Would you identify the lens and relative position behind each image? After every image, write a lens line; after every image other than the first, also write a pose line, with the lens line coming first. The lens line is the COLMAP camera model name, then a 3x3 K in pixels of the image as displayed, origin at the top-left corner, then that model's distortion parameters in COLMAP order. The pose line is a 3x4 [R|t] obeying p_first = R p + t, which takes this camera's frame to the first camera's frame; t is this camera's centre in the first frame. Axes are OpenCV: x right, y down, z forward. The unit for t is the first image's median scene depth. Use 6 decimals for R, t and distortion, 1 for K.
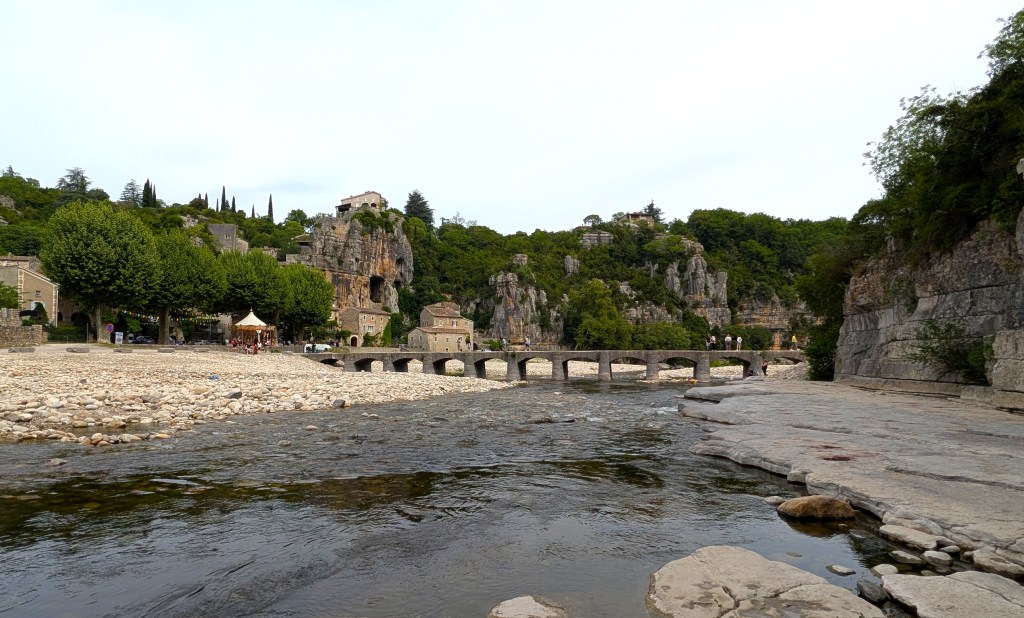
lens RADIAL K [[672.6, 0, 512.0], [0, 672.6, 309.0], [0, 0, 1]] dist [0.001266, 0.000773]
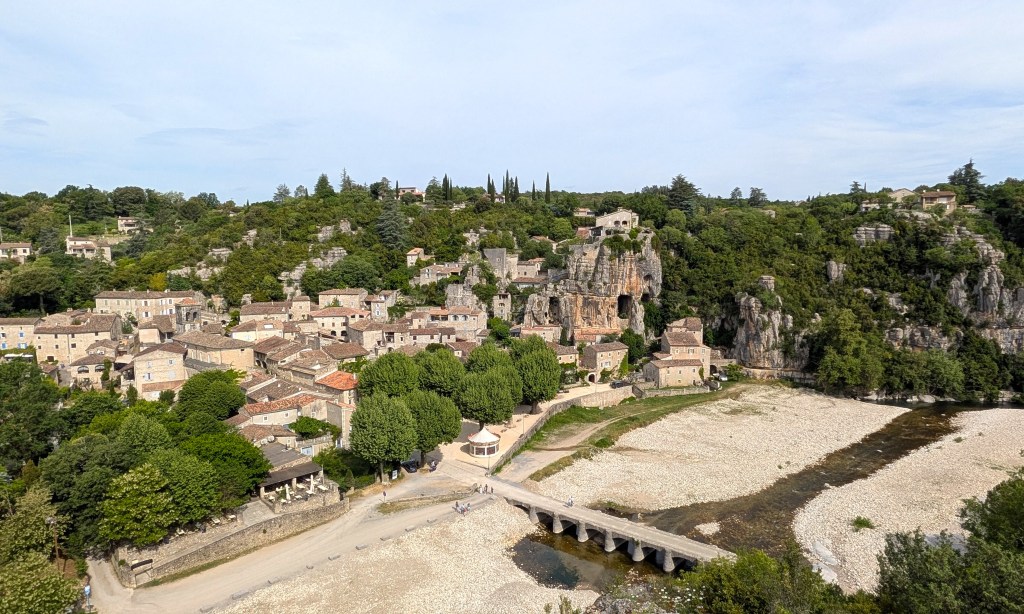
lens RADIAL K [[706.4, 0, 512.0], [0, 706.4, 307.0], [0, 0, 1]] dist [0.000916, 0.000867]
pose [[0.906973, 0.047390, -0.418513, 0.109475], [0.016043, 0.989042, 0.146761, -0.194487], [0.420882, -0.139822, 0.896274, -0.096895]]
